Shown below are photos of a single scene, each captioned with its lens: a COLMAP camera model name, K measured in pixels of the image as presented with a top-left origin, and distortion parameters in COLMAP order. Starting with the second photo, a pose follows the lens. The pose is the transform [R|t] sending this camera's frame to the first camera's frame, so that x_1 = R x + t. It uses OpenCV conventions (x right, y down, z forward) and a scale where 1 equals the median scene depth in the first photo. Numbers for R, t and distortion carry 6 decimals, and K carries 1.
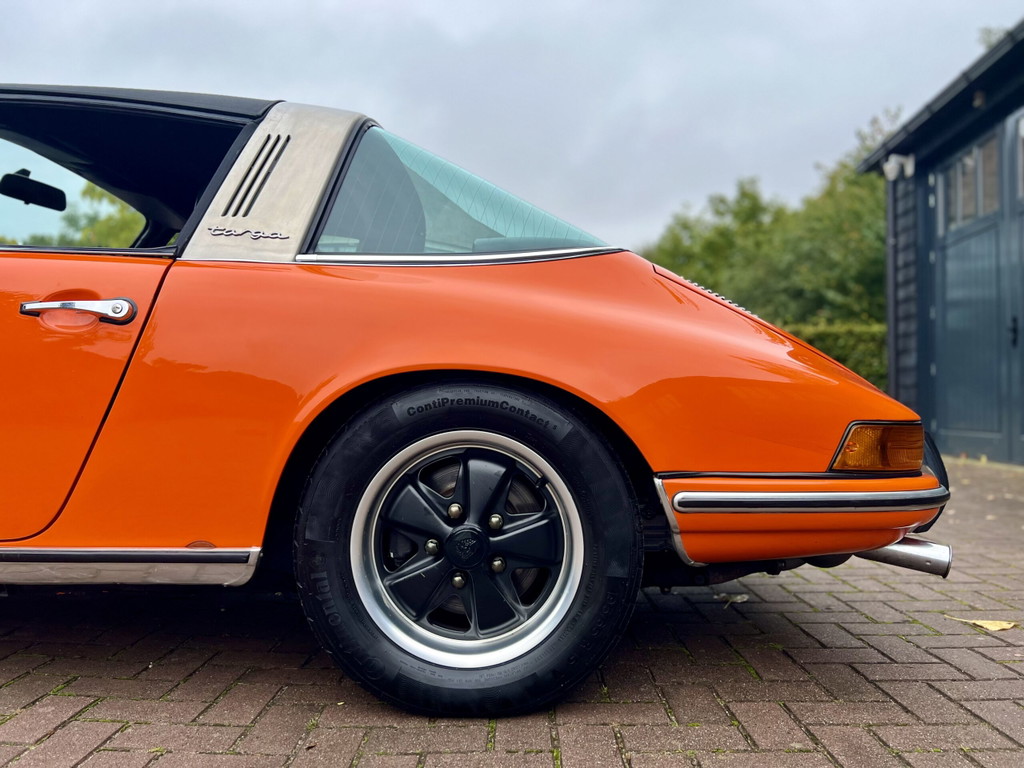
lens RADIAL K [[772.6, 0, 509.4], [0, 772.6, 382.3], [0, 0, 1]] dist [-0.001685, 0.000589]
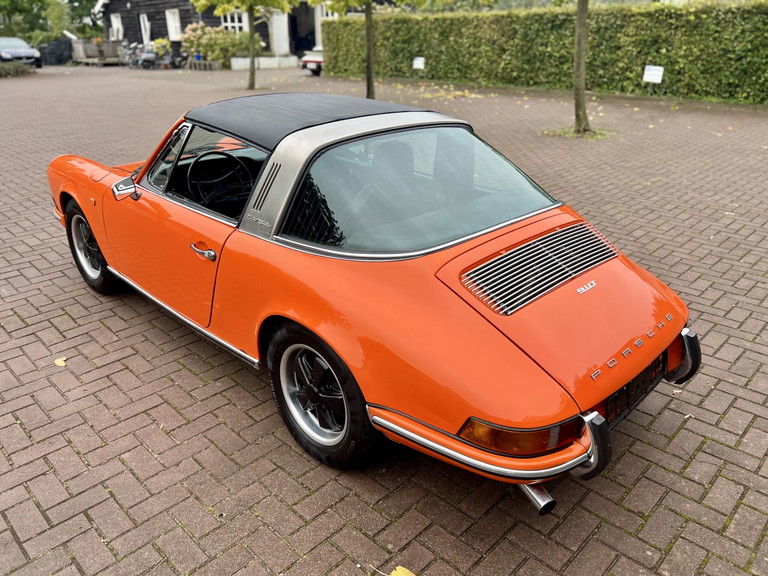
lens RADIAL K [[579.4, 0, 384.3], [0, 579.4, 288.8], [0, 0, 1]] dist [-0.001685, 0.000589]
pose [[0.728417, 0.273333, -0.628250, 0.941274], [0.016832, 0.909558, 0.415236, -0.666148], [0.684928, -0.313039, 0.657936, 0.141463]]
